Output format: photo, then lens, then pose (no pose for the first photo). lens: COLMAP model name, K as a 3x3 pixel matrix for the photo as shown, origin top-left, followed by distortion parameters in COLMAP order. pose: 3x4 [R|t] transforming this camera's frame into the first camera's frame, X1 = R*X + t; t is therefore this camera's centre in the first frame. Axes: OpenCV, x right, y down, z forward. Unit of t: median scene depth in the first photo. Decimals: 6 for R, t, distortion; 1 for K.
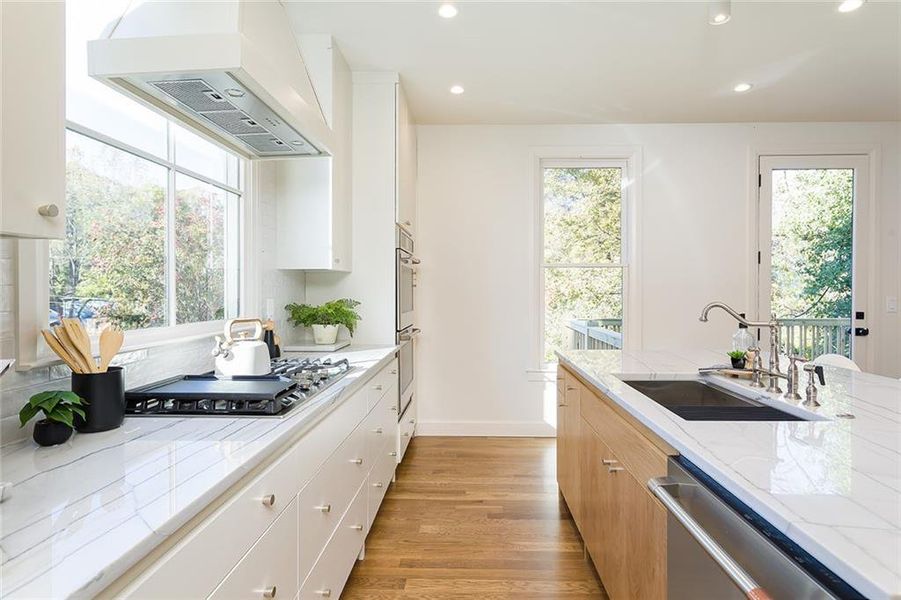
lens RADIAL K [[492.4, 0, 450.2], [0, 492.4, 289.2], [0, 0, 1]] dist [-0.017372, -0.000146]
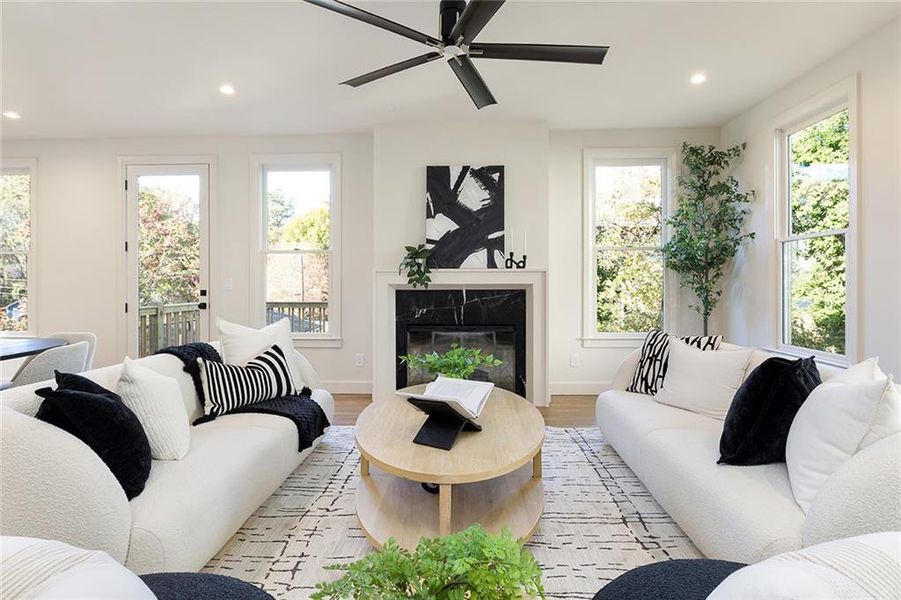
lens RADIAL K [[473.4, 0, 455.7], [0, 473.4, 284.9], [0, 0, 1]] dist [-0.009296, -0.000464]
pose [[0.999958, 0.004781, 0.007874, 2.043970], [-0.004794, 0.999987, 0.001544, 0.039500], [-0.007867, -0.001582, 0.999968, -0.315749]]
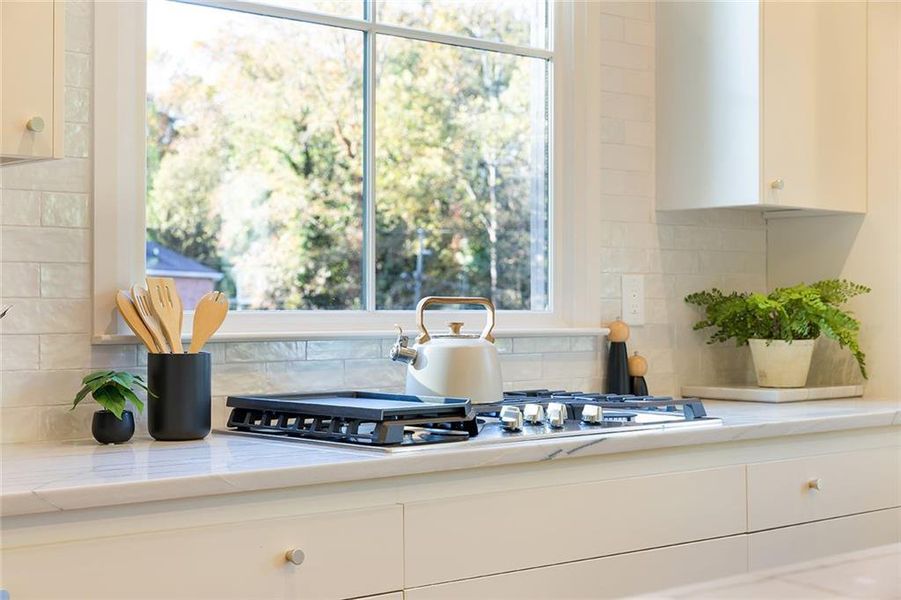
lens RADIAL K [[1442.9, 0, 450.5], [0, 1442.9, 300.0], [0, 0, 1]] dist [0.001473, -0.010765]
pose [[0.706680, 0.000386, -0.707533, 0.420507], [-0.003225, 0.999991, -0.002675, 0.041749], [0.707525, 0.004172, 0.706676, -0.069265]]
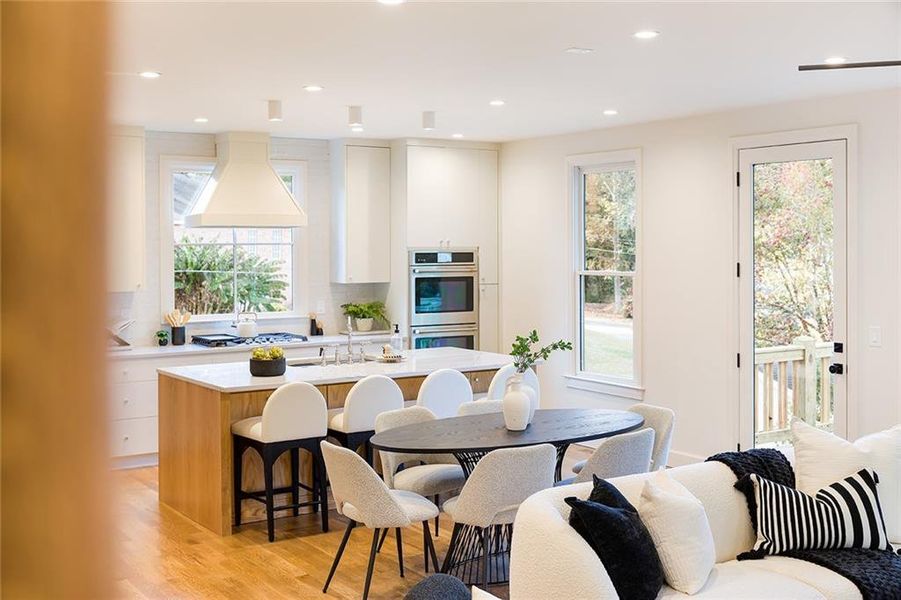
lens RADIAL K [[1074.7, 0, 445.9], [0, 1074.7, 298.1], [0, 0, 1]] dist [0.058550, -0.034082]
pose [[0.574277, 0.041383, -0.817615, 2.601635], [0.006239, 0.998471, 0.054919, -0.169943], [0.818638, -0.036640, 0.573140, -0.689331]]
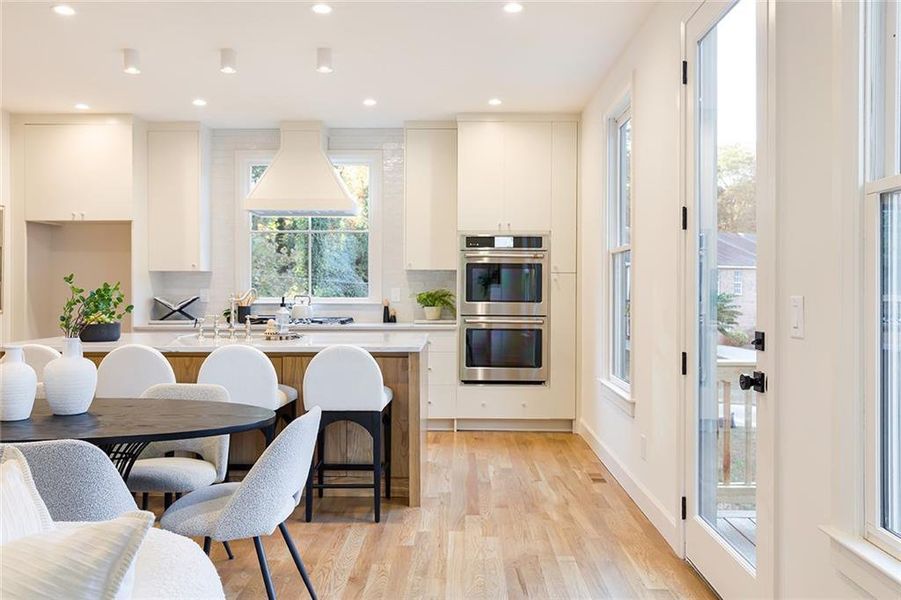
lens RADIAL K [[756.3, 0, 450.5], [0, 756.3, 300.0], [0, 0, 1]] dist [0.033603, 0.002977]
pose [[0.025505, 0.017107, -0.999528, 2.013732], [0.000102, 0.999854, 0.017115, 0.013240], [0.999675, -0.000539, 0.025500, 1.001490]]
